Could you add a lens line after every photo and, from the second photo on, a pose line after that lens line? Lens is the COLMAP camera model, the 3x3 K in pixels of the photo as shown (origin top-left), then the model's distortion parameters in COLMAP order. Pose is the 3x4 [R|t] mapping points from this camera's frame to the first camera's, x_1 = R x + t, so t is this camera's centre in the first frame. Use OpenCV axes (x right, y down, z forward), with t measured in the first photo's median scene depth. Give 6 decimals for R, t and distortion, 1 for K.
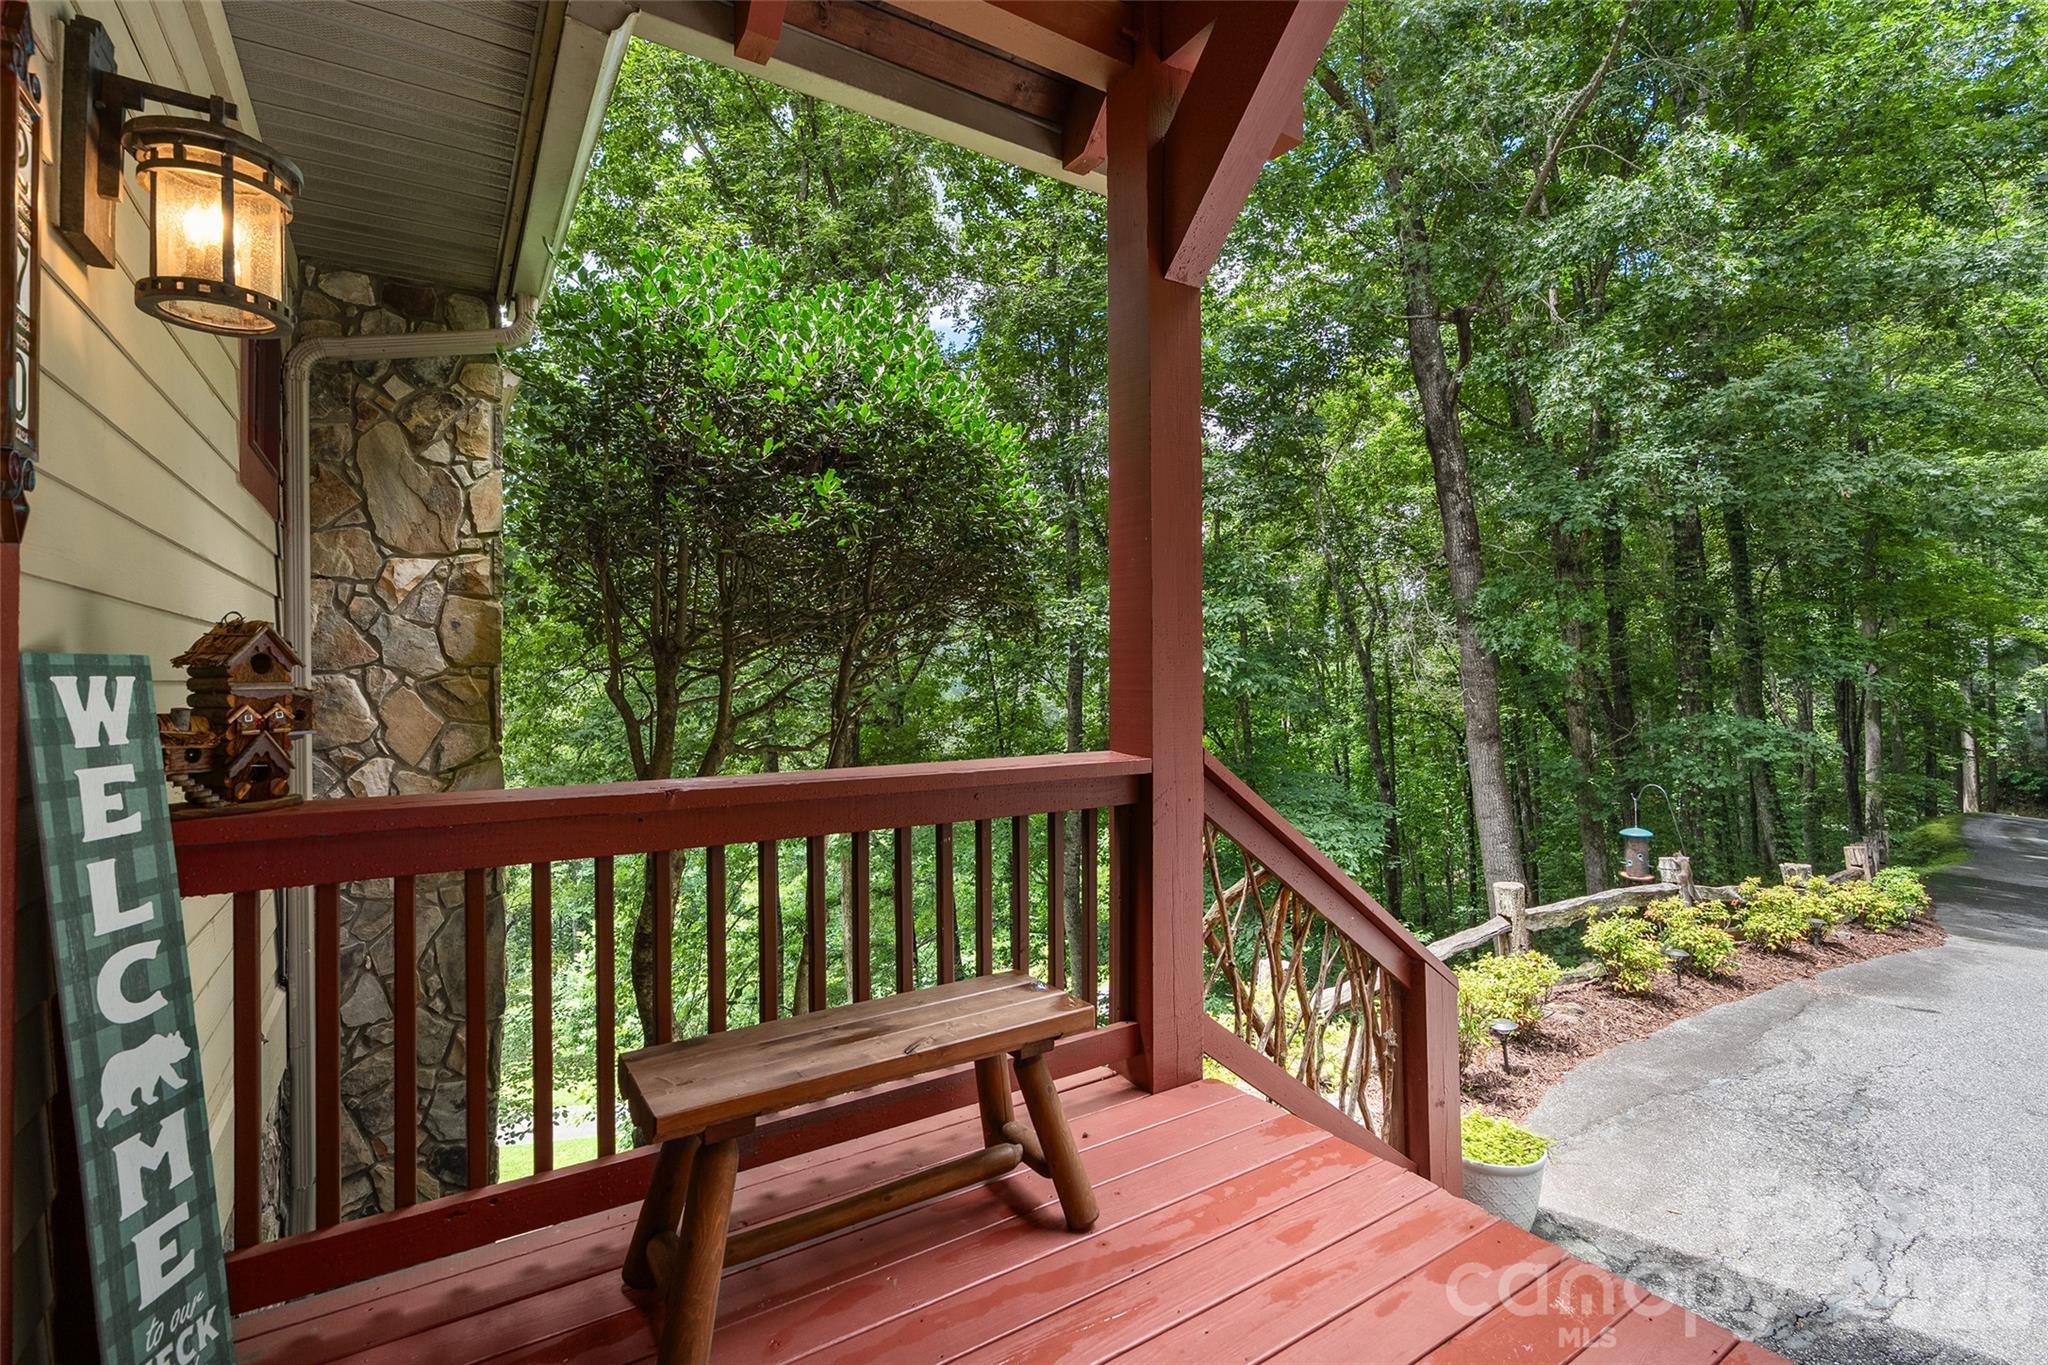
lens RADIAL K [[932.5, 0, 1030.7], [0, 932.5, 674.5], [0, 0, 1]] dist [-0.001124, -0.000176]
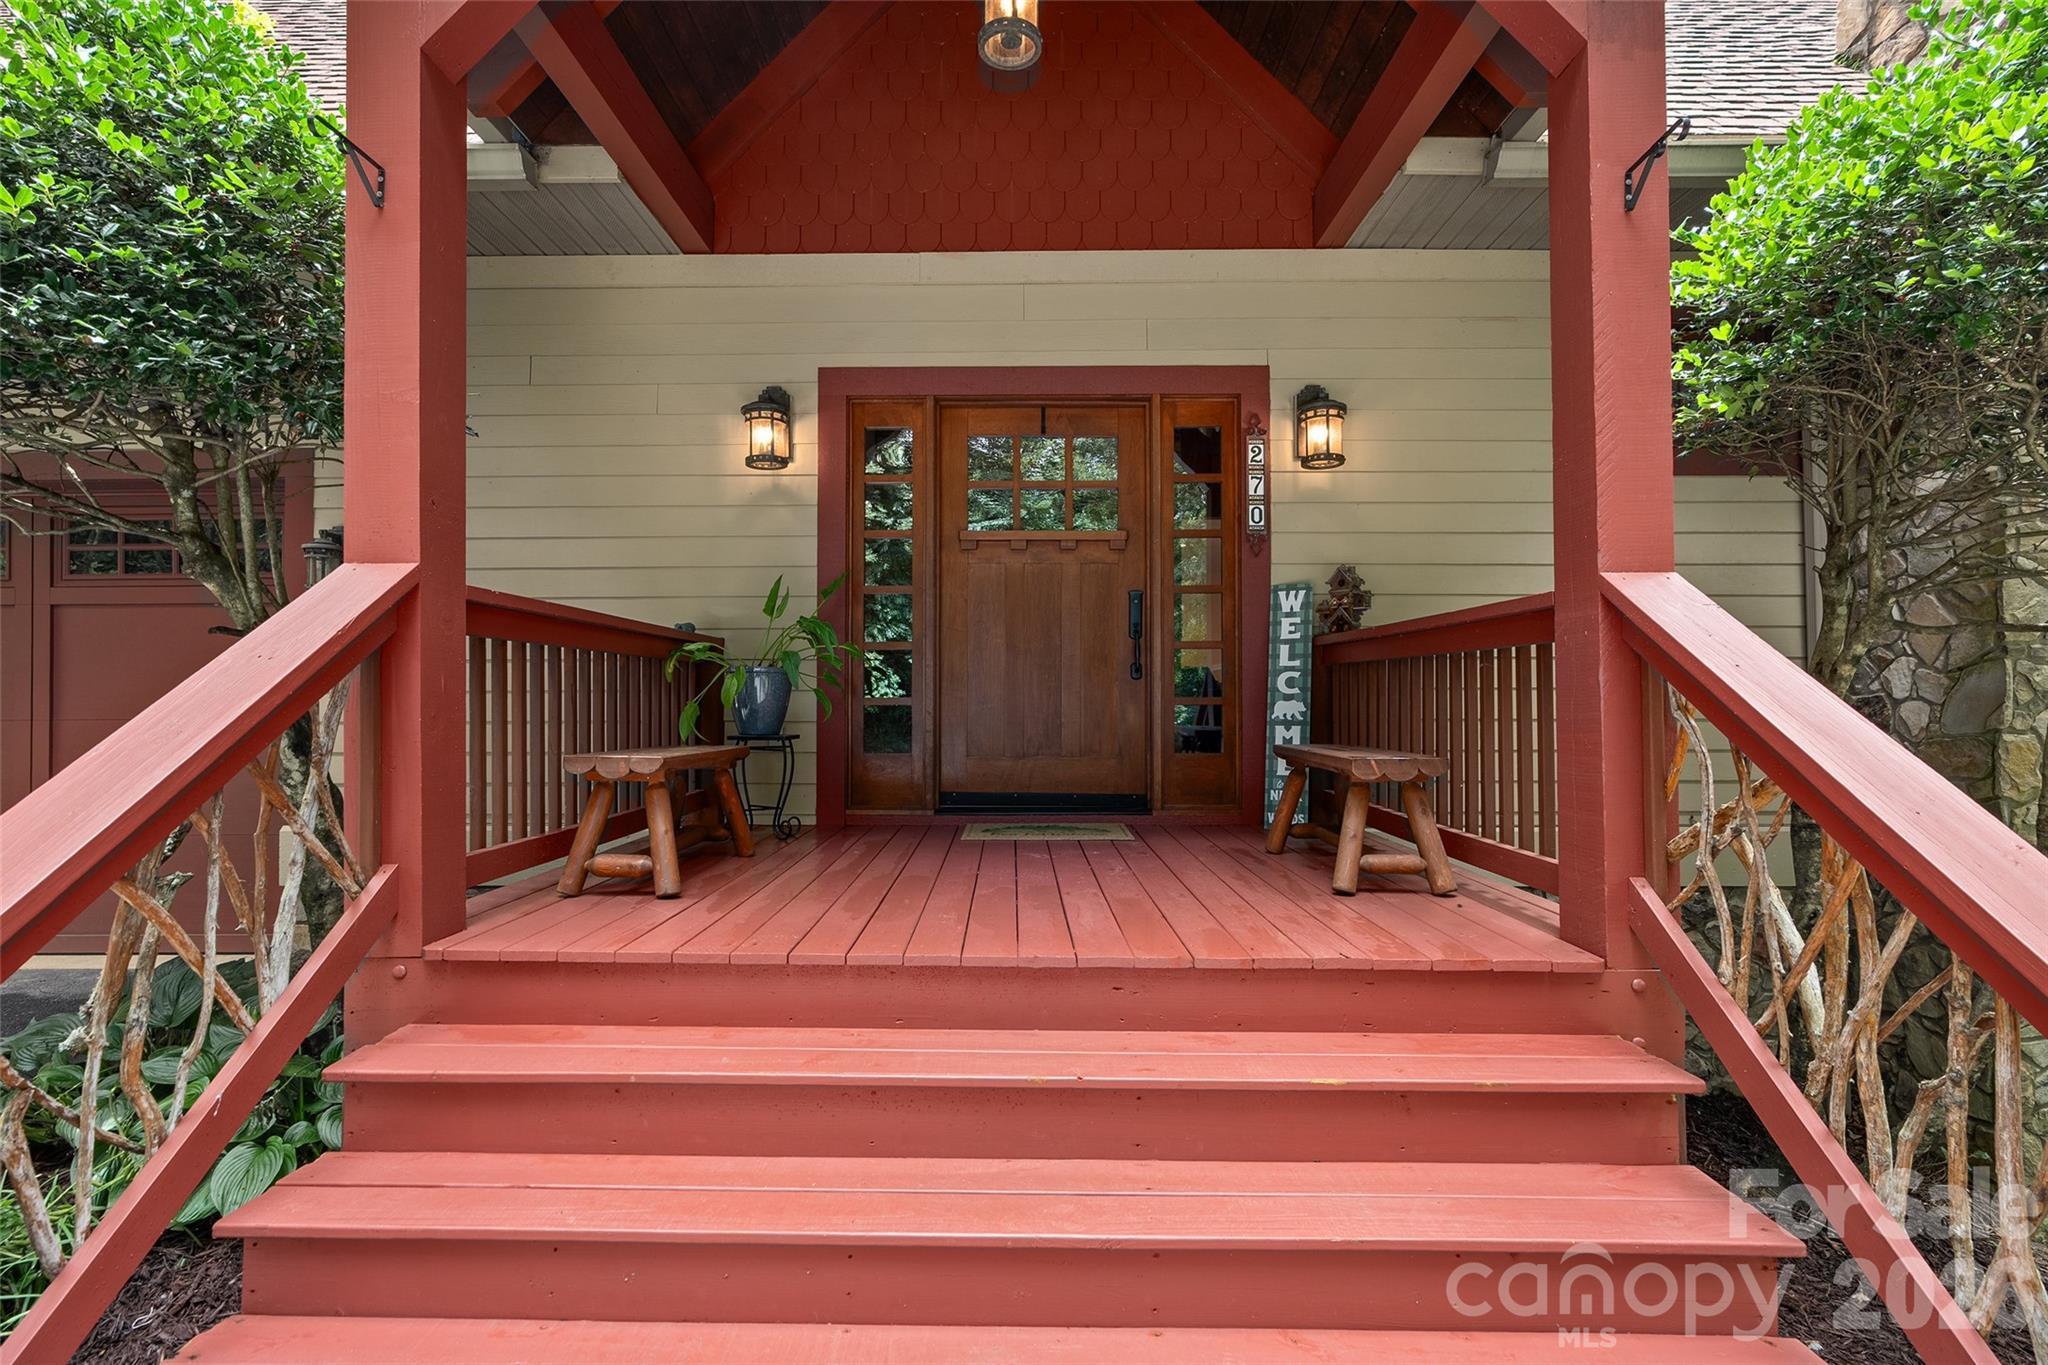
lens RADIAL K [[932.5, 0, 1019.3], [0, 932.5, 688.4], [0, 0, 1]] dist [-0.001124, -0.000176]
pose [[-0.545633, -0.002725, -0.838020, 2.280767], [0.002255, 0.999986, -0.004720, 0.356730], [0.838021, -0.004465, -0.545619, 1.955685]]
